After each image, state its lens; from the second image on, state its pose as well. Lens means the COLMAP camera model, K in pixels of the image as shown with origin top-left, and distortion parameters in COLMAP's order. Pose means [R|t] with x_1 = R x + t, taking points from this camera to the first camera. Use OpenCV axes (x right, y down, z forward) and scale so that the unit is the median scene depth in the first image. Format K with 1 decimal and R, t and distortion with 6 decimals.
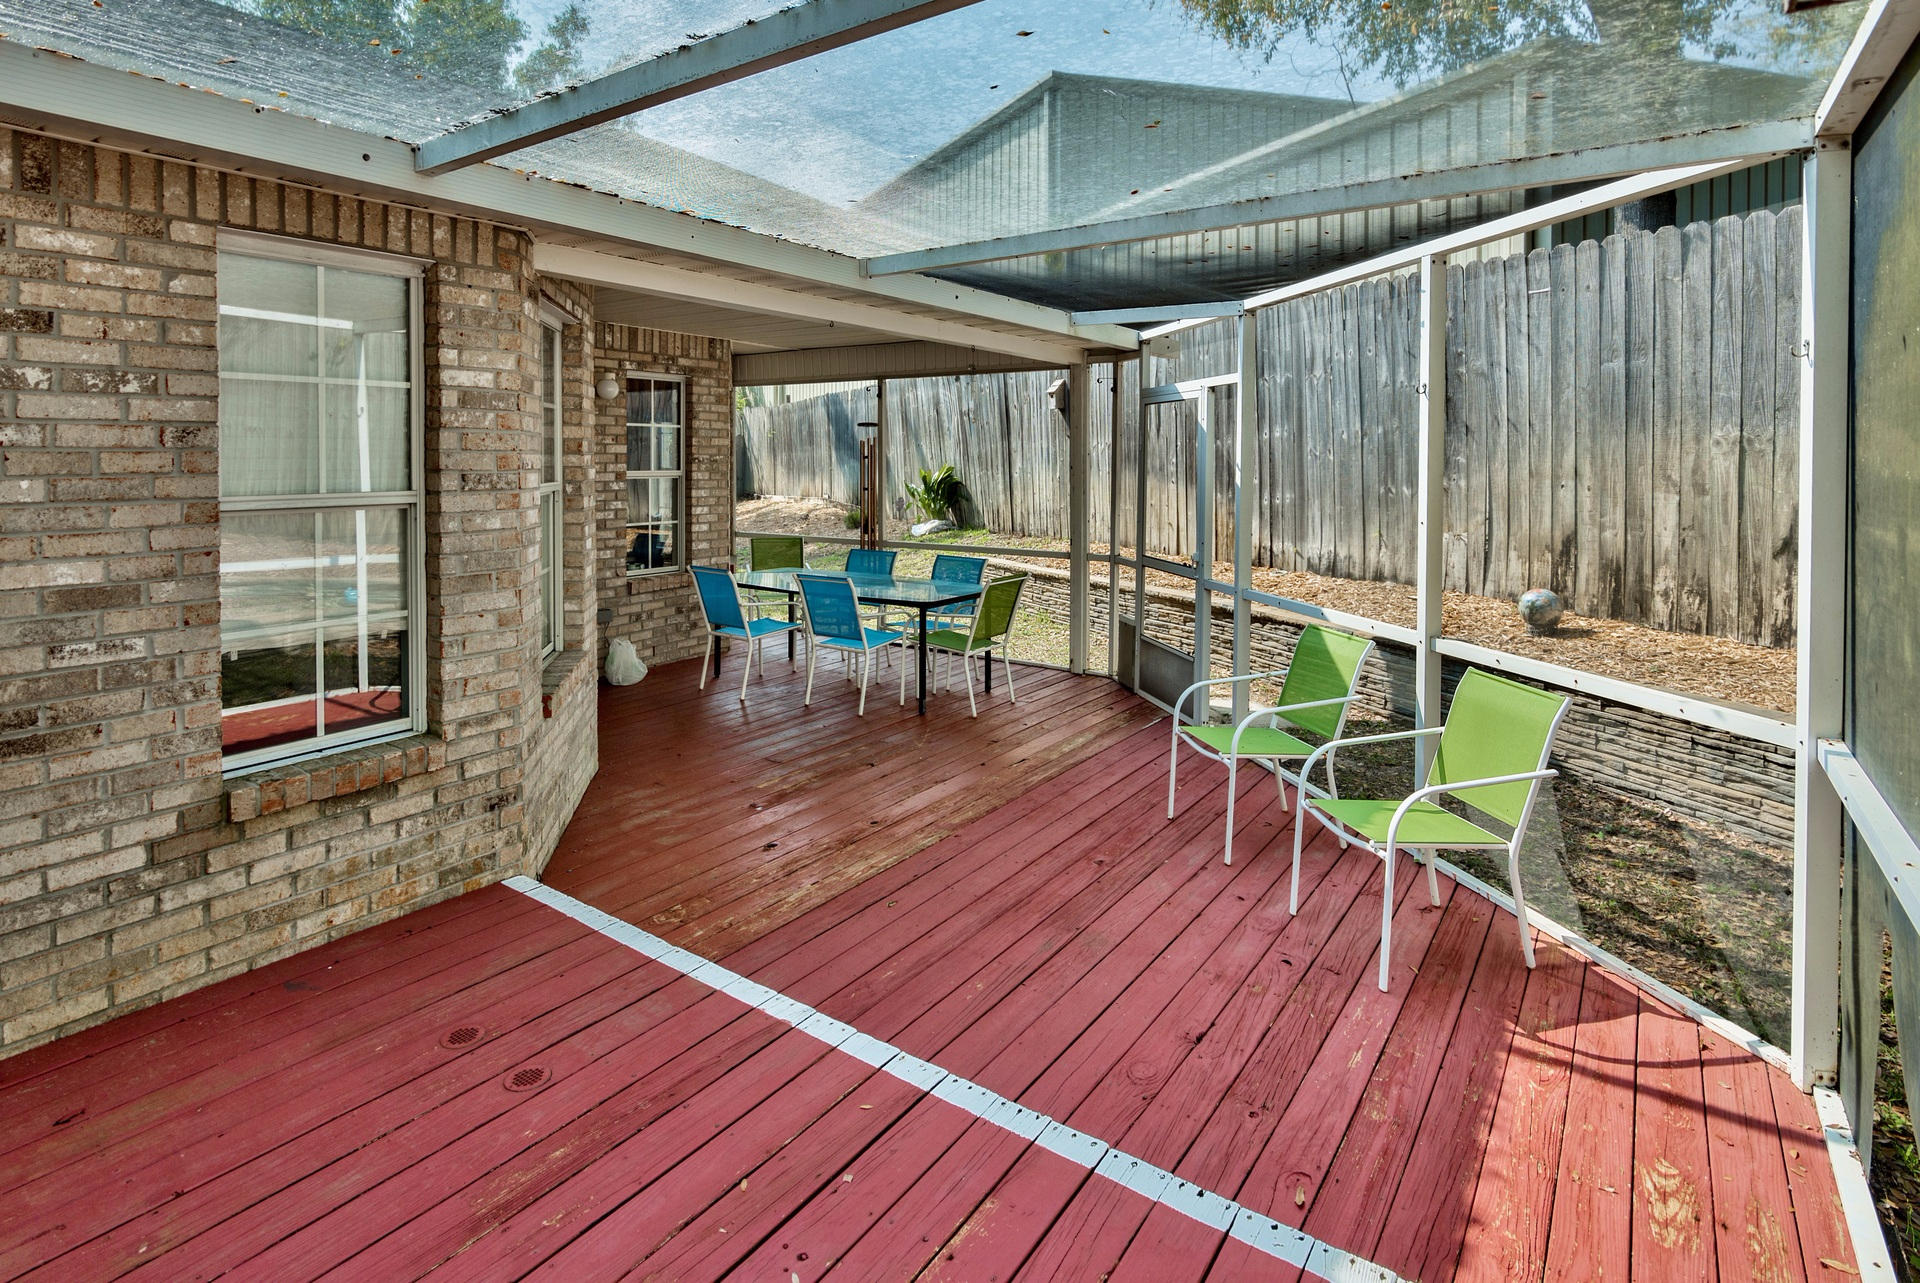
lens RADIAL K [[949.2, 0, 990.1], [0, 949.2, 475.3], [0, 0, 1]] dist [-0.014170, 0.003774]
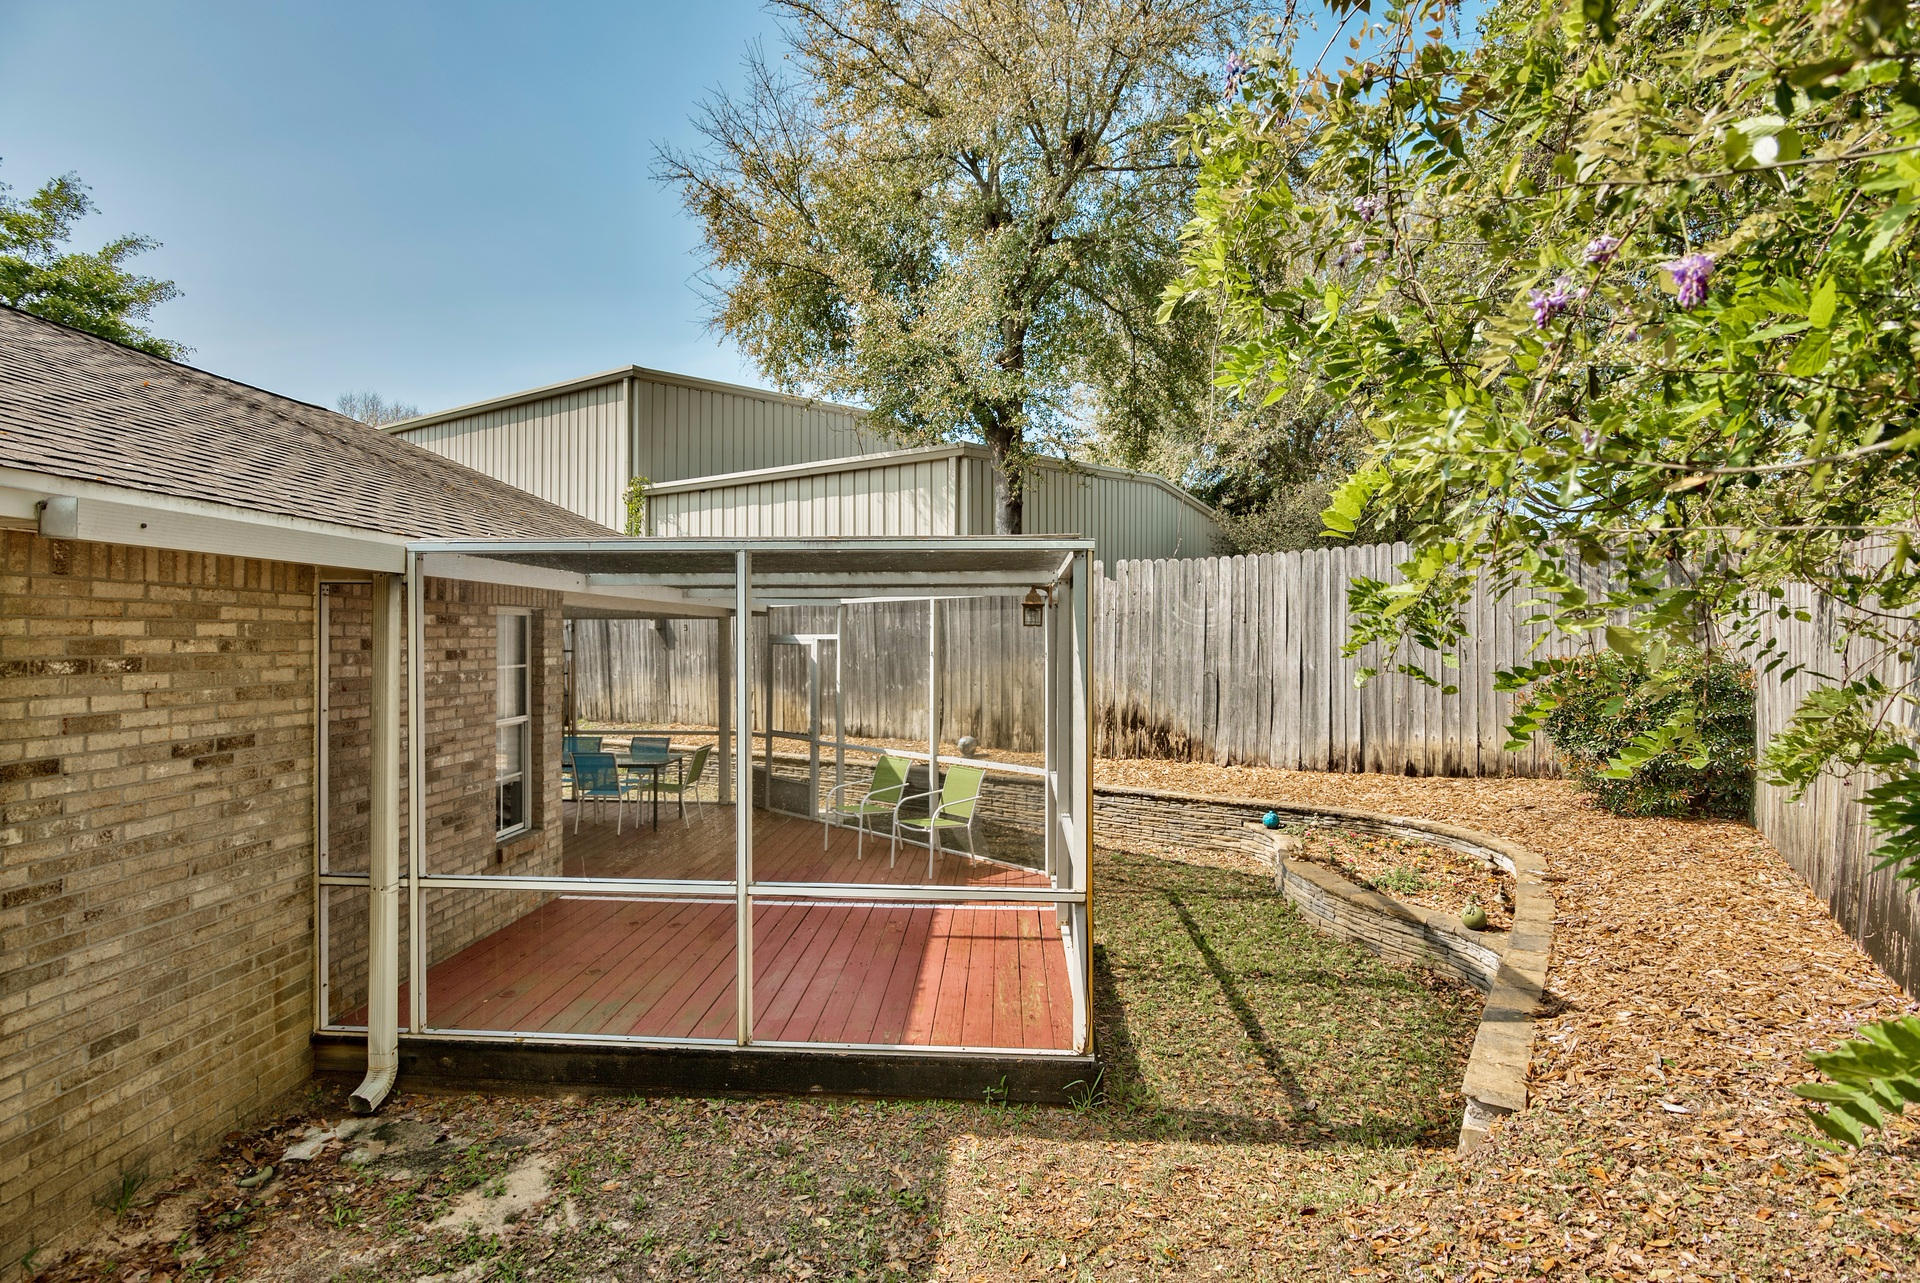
lens RADIAL K [[949.2, 0, 961.3], [0, 949.2, 637.5], [0, 0, 1]] dist [-0.014170, 0.003774]
pose [[0.853631, -0.003300, 0.520868, -0.500482], [0.011061, 0.999869, -0.011793, -0.068878], [-0.520761, 0.015829, 0.853556, -0.754442]]
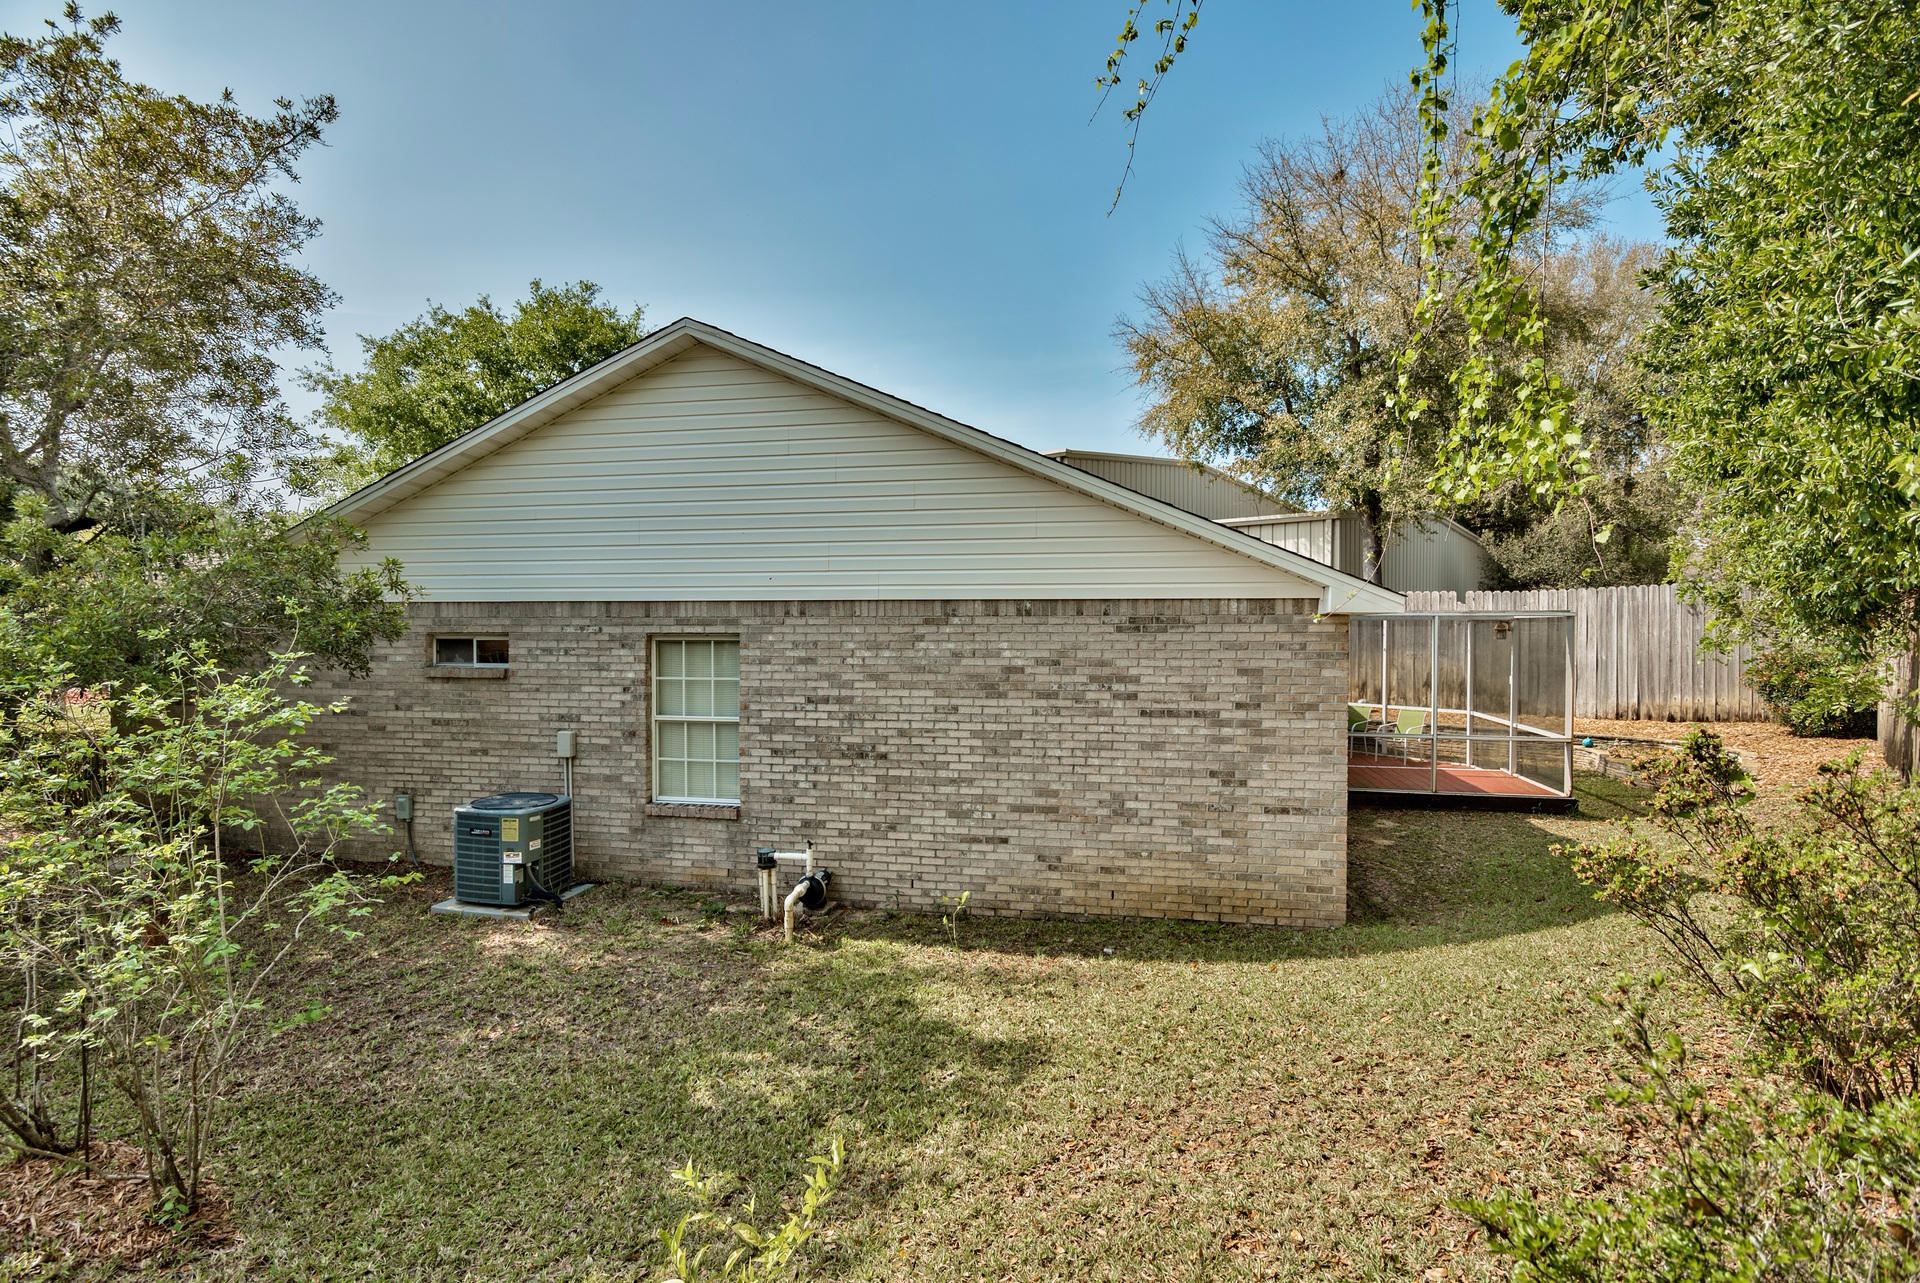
lens RADIAL K [[949.2, 0, 953.9], [0, 949.2, 644.0], [0, 0, 1]] dist [-0.014170, 0.003774]
pose [[0.923542, -0.005051, 0.383464, -2.022864], [0.004928, 0.999987, 0.001305, -0.083866], [-0.383465, 0.000684, 0.923555, -1.525160]]
